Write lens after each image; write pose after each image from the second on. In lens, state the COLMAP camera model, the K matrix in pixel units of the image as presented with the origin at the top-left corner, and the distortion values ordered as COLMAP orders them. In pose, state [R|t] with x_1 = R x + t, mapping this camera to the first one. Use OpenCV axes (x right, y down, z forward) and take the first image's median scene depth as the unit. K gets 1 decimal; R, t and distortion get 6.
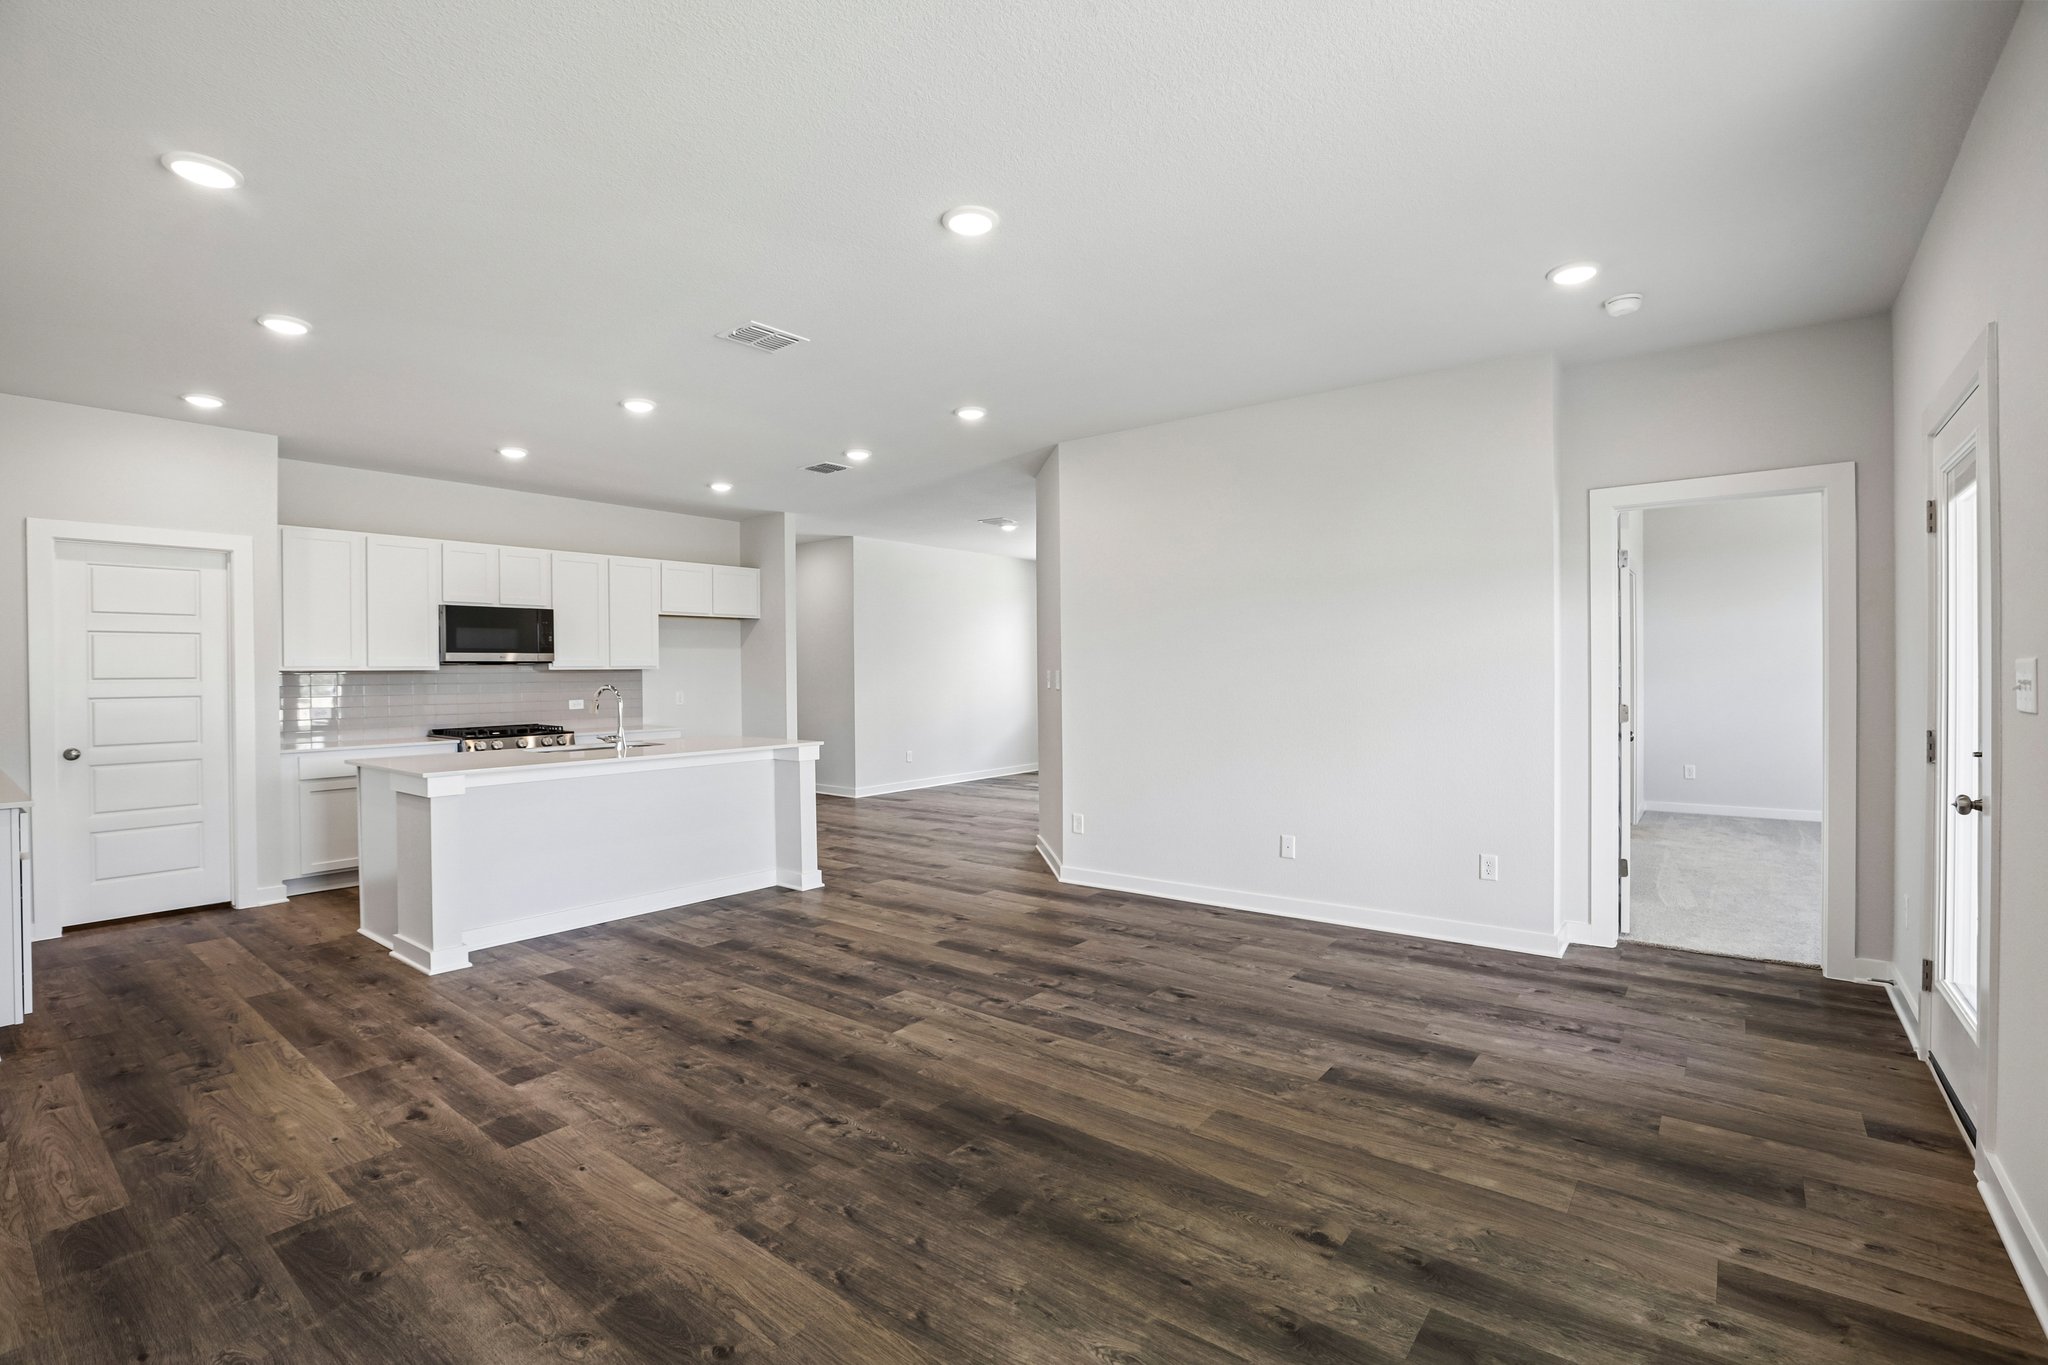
lens RADIAL K [[923.6, 0, 1017.8], [0, 923.6, 679.5], [0, 0, 1]] dist [-0.049898, 0.015233]
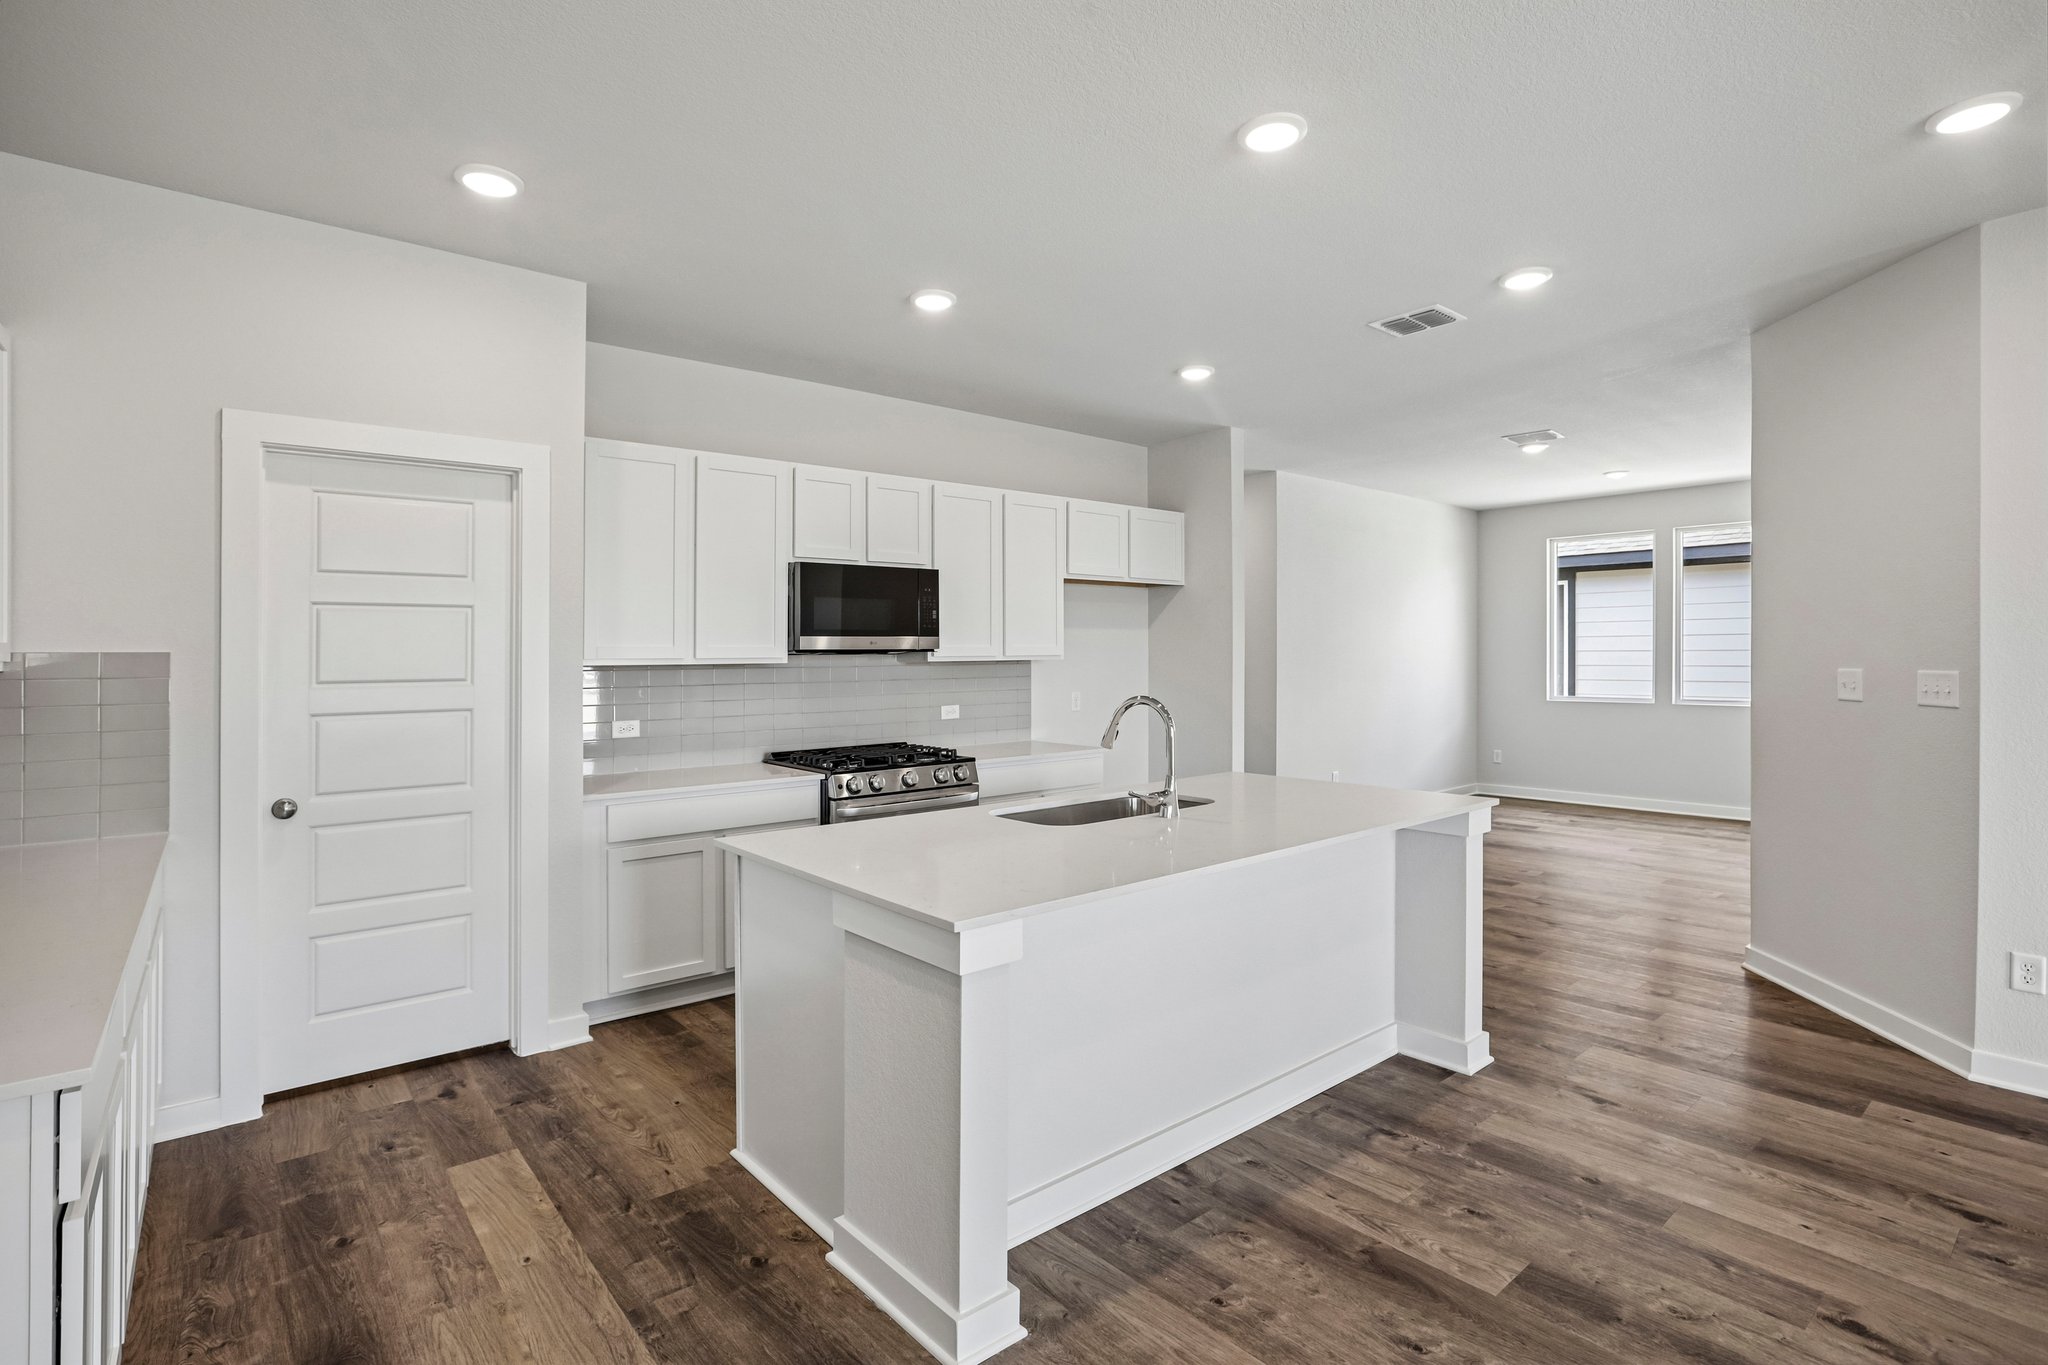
lens RADIAL K [[985.9, 0, 1029.4], [0, 985.9, 663.9], [0, 0, 1]] dist [-0.044055, 0.015810]
pose [[0.979383, 0.003442, -0.201984, -0.558719], [-0.003319, 0.999994, 0.000951, -0.017541], [0.201986, -0.000261, 0.979388, 0.583976]]
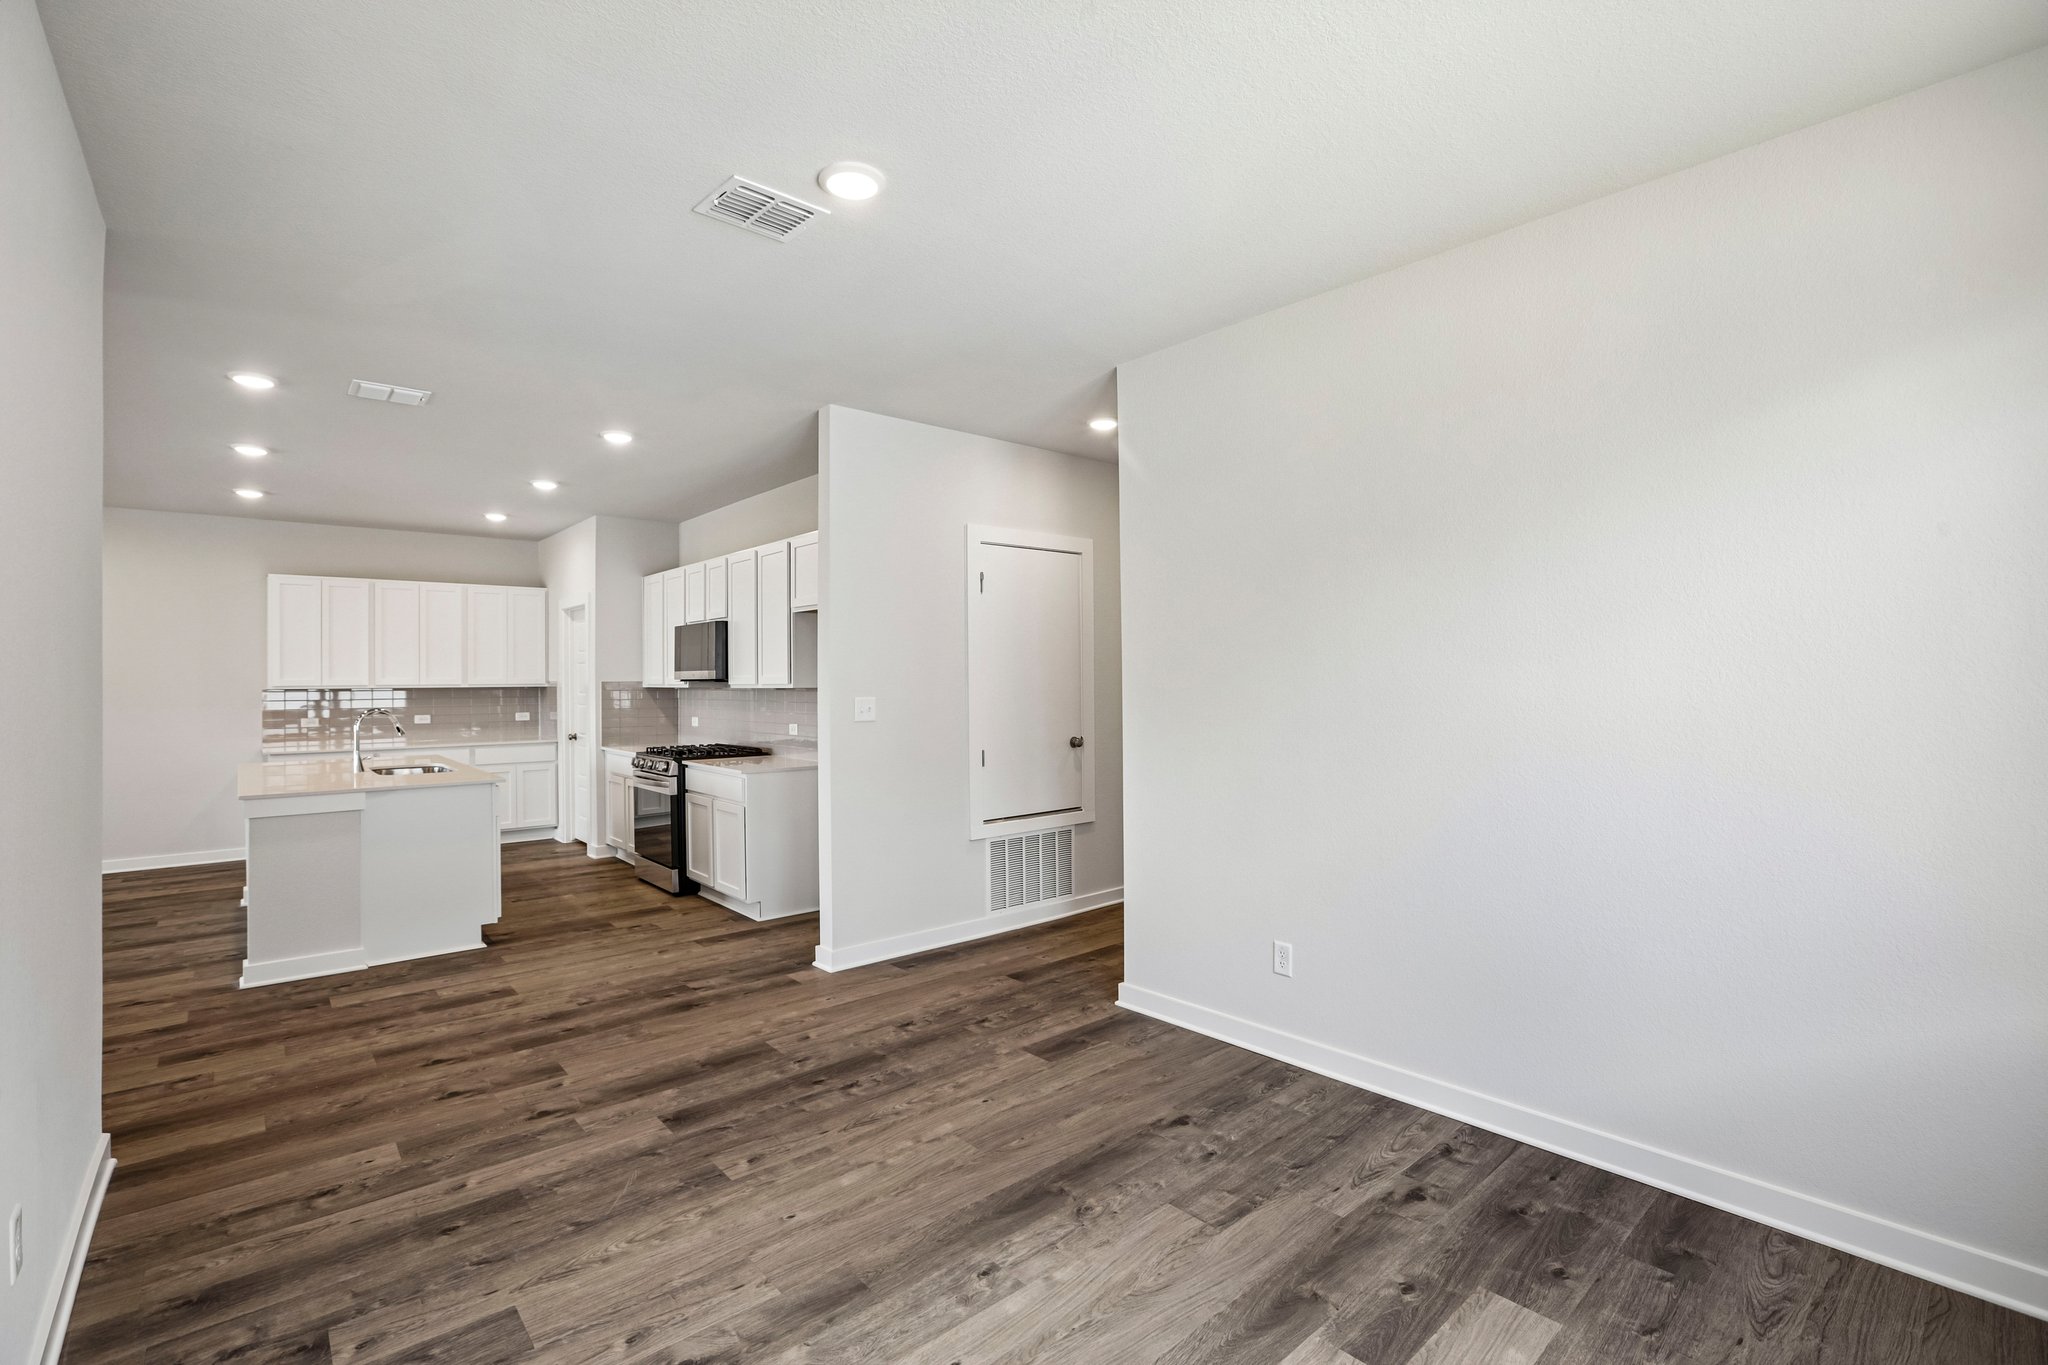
lens RADIAL K [[923.6, 0, 1035.7], [0, 923.6, 671.3], [0, 0, 1]] dist [-0.049898, 0.015233]
pose [[-0.170702, 0.000912, -0.985322, 0.605080], [-0.001012, 0.999999, 0.001101, -0.053579], [0.985322, 0.001185, -0.170701, 2.697146]]
